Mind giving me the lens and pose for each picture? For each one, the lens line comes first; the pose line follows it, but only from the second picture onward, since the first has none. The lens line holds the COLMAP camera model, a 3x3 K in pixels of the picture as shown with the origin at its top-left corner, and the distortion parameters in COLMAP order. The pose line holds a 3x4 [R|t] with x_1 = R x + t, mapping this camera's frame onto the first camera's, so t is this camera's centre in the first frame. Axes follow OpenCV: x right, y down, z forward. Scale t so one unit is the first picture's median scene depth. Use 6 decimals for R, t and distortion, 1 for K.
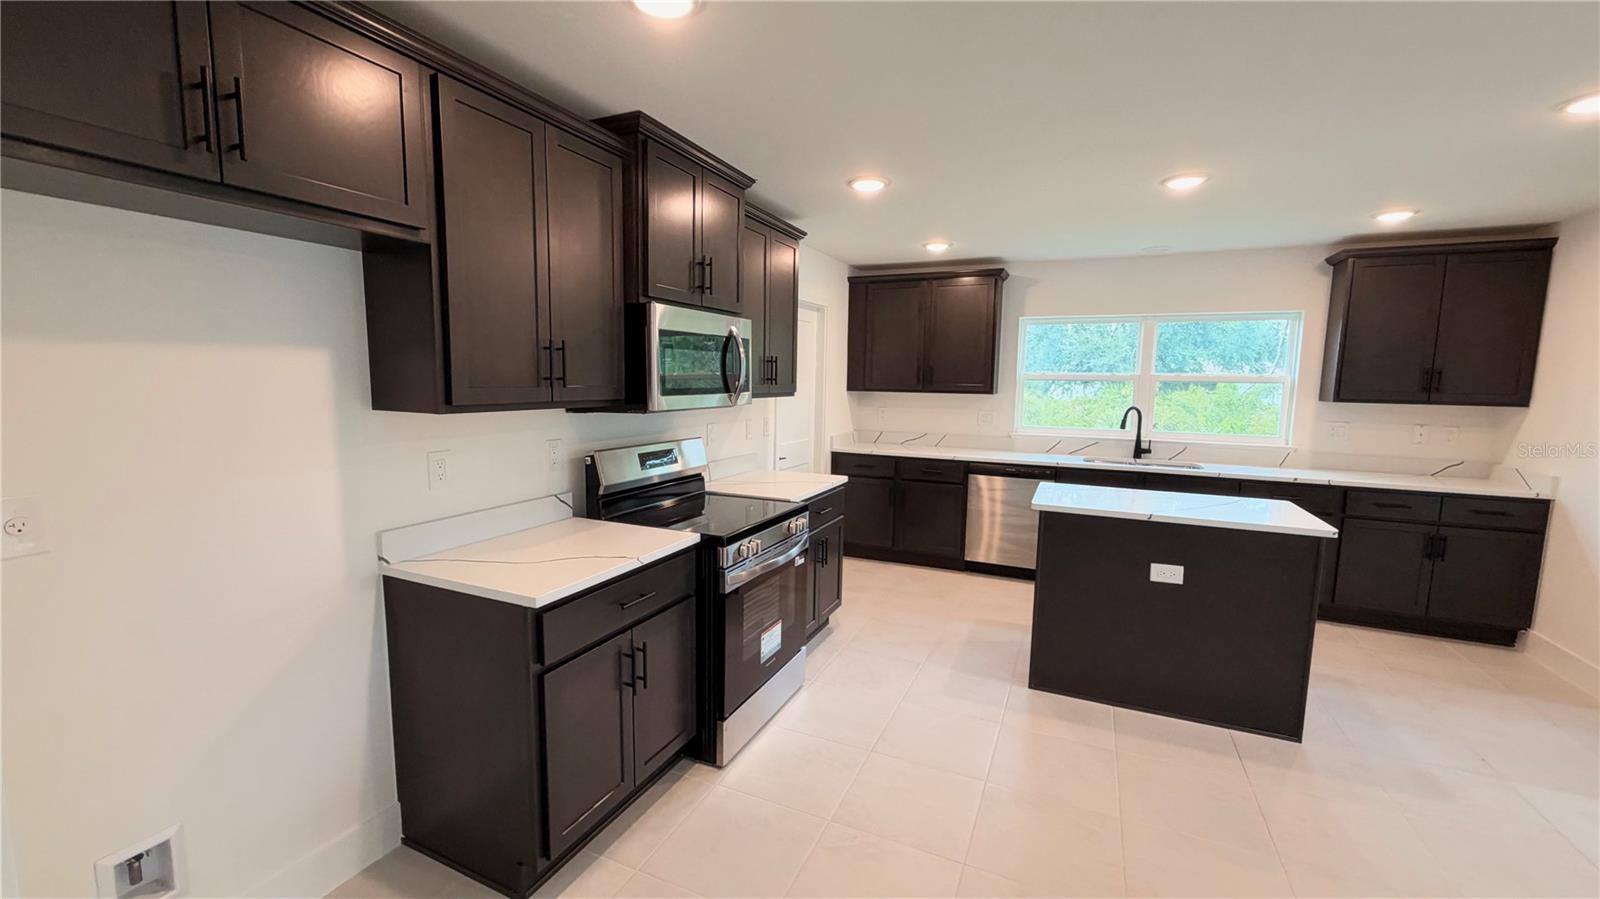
lens RADIAL K [[635.5, 0, 800.0], [0, 635.5, 449.5], [0, 0, 1]] dist [-0.002002, -0.000315]
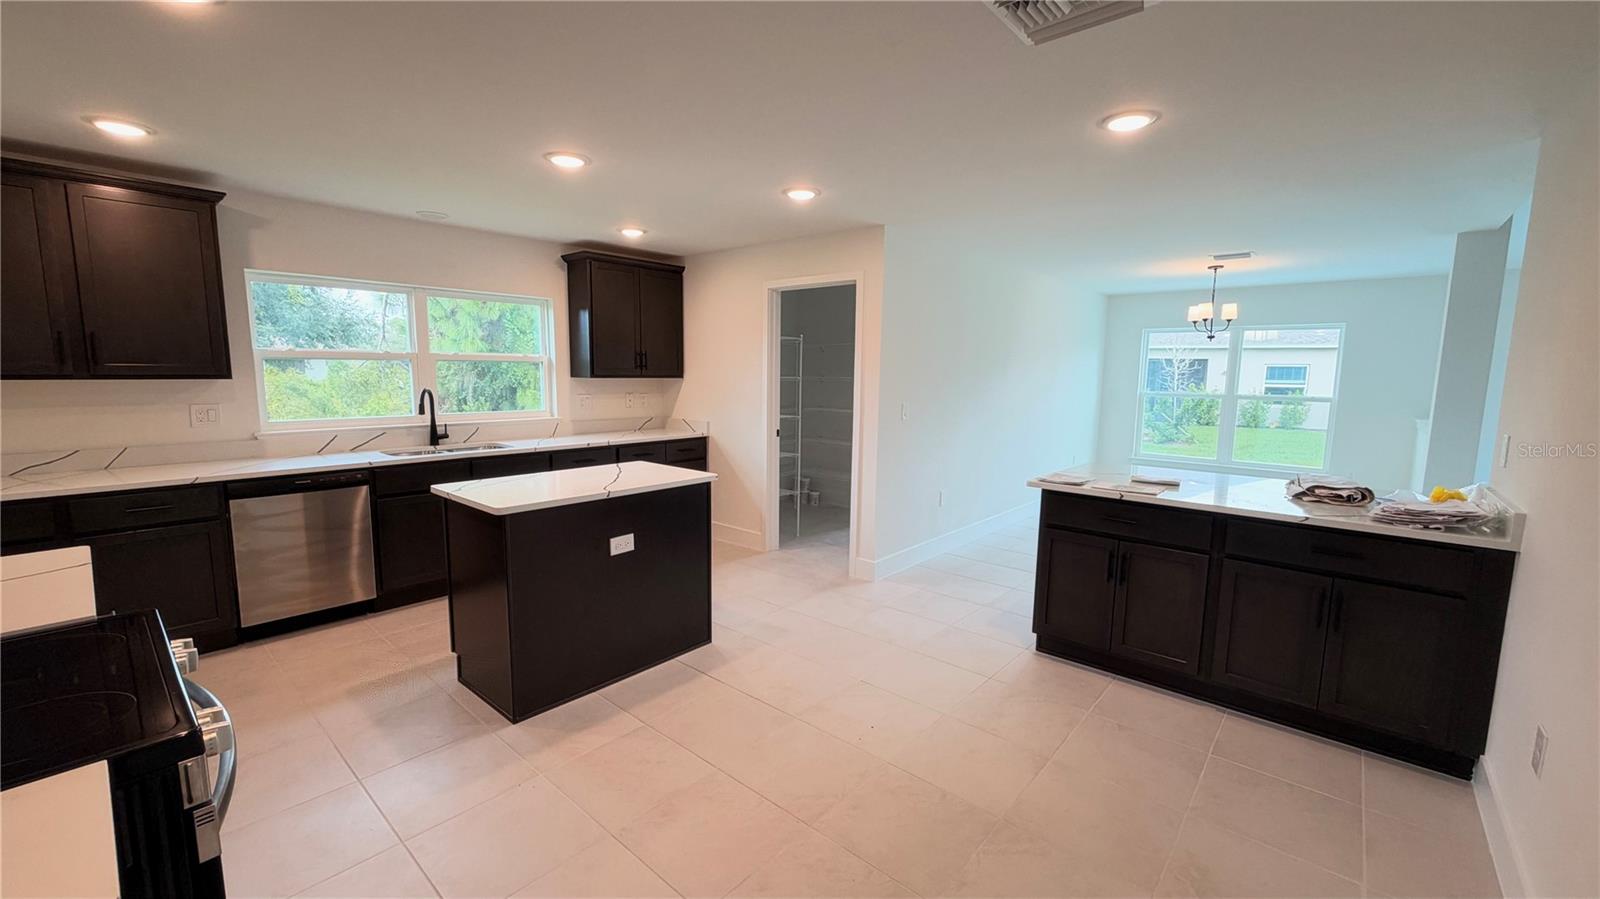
lens RADIAL K [[635.5, 0, 800.0], [0, 635.5, 449.5], [0, 0, 1]] dist [-0.002002, -0.000315]
pose [[0.290215, -0.131087, 0.947941, -0.194428], [0.100400, 0.989277, 0.106066, -0.025949], [-0.951680, 0.064391, 0.300264, 0.245325]]
